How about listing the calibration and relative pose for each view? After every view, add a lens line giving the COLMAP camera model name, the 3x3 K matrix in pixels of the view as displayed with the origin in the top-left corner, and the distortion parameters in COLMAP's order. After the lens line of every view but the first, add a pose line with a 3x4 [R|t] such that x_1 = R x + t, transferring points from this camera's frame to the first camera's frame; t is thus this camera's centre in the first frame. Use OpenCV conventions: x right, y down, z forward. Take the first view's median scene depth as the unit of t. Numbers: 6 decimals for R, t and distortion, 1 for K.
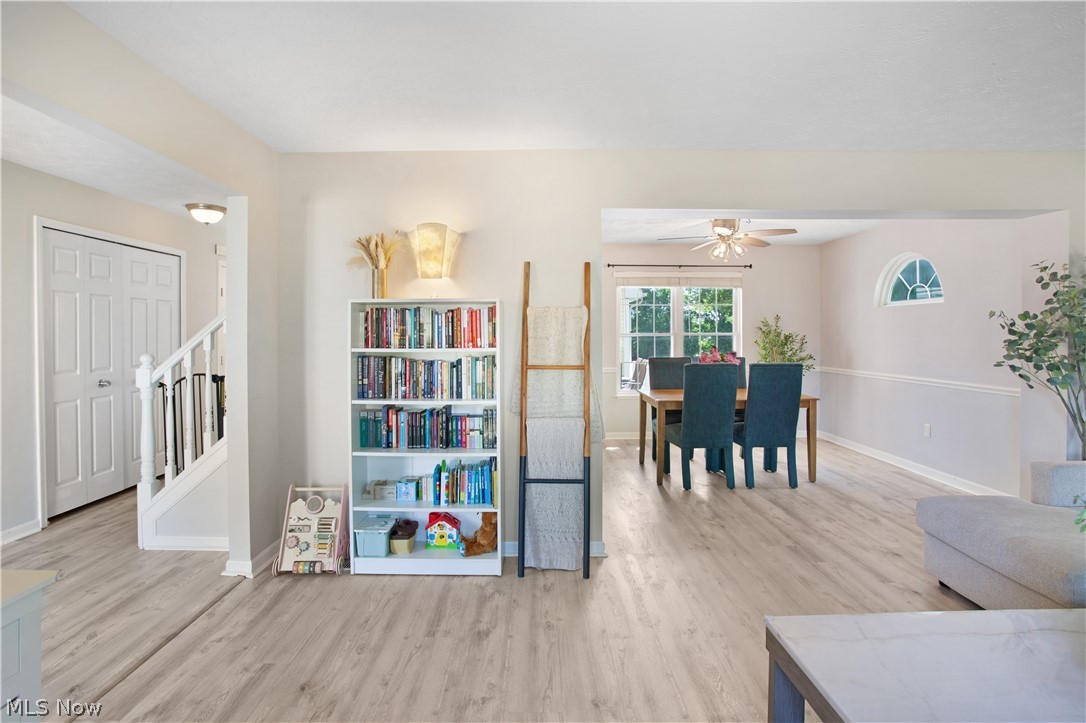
lens RADIAL K [[531.8, 0, 563.7], [0, 531.8, 337.6], [0, 0, 1]] dist [-0.036426, 0.006258]
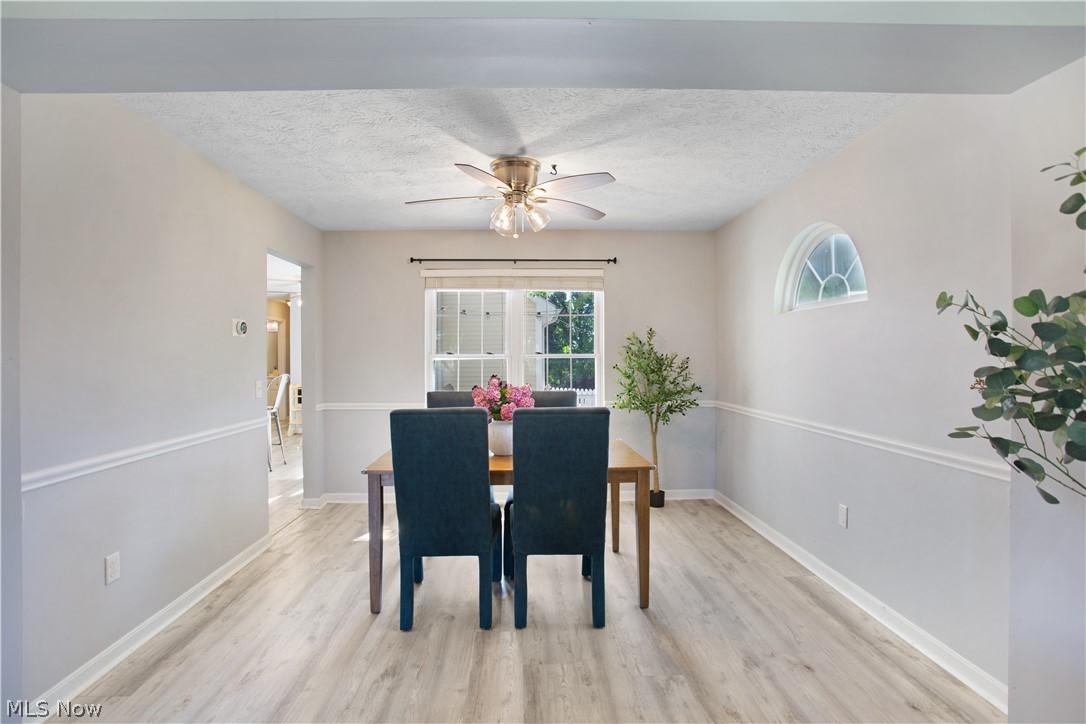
lens RADIAL K [[531.8, 0, 537.9], [0, 531.8, 361.3], [0, 0, 1]] dist [-0.036426, 0.006258]
pose [[0.999887, -0.004933, 0.014179, 0.374561], [0.004892, 0.999984, 0.002916, -0.002463], [-0.014193, -0.002847, 0.999895, 0.448101]]
